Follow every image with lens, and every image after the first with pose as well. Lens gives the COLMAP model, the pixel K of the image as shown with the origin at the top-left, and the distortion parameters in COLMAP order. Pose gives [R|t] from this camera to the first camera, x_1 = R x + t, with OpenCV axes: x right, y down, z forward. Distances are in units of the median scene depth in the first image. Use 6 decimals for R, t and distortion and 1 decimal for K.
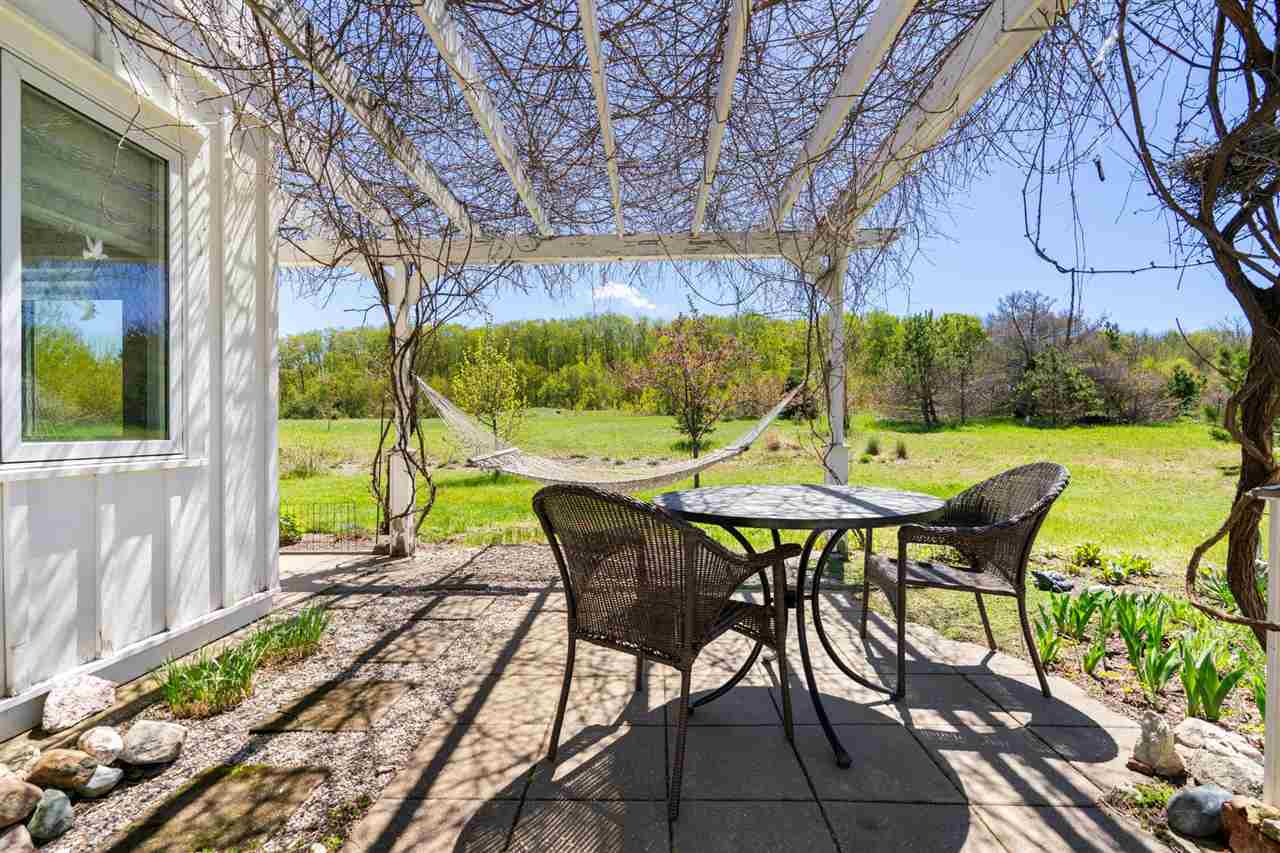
lens RADIAL K [[582.8, 0, 642.5], [0, 582.8, 427.3], [0, 0, 1]] dist [-0.001716, -0.000291]
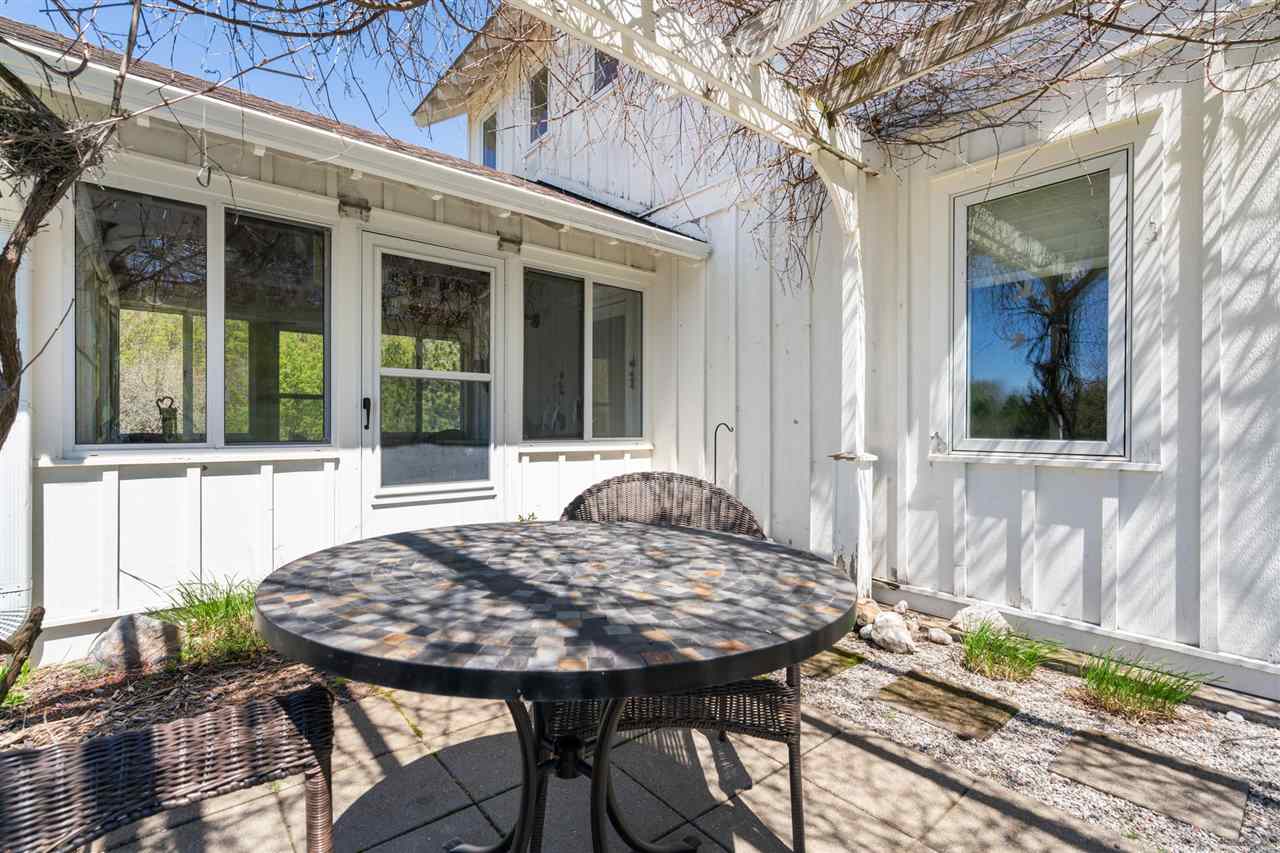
lens RADIAL K [[582.8, 0, 641.5], [0, 582.8, 424.5], [0, 0, 1]] dist [-0.001716, -0.000291]
pose [[-0.751859, -0.001803, -0.659322, 0.494895], [-0.003085, 0.999995, 0.000783, -0.007326], [0.659317, 0.002623, -0.751861, 1.281133]]
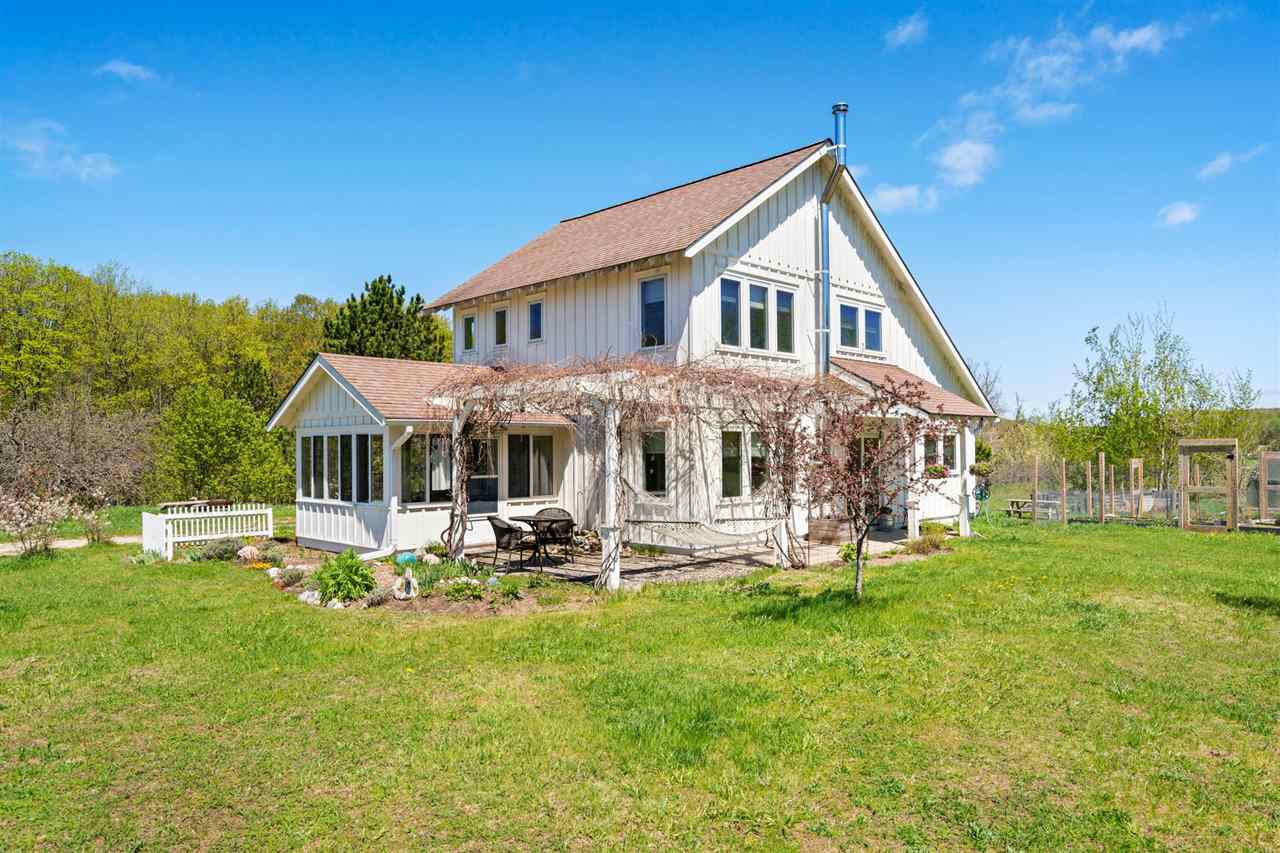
lens RADIAL K [[848.5, 0, 642.0], [0, 848.5, 431.2], [0, 0, 1]] dist [0.000980, 0.000005]
pose [[-0.683795, -0.010579, -0.729597, 3.911053], [0.012792, 0.999567, -0.026483, -0.304492], [0.729562, -0.027442, -0.683364, 5.269969]]
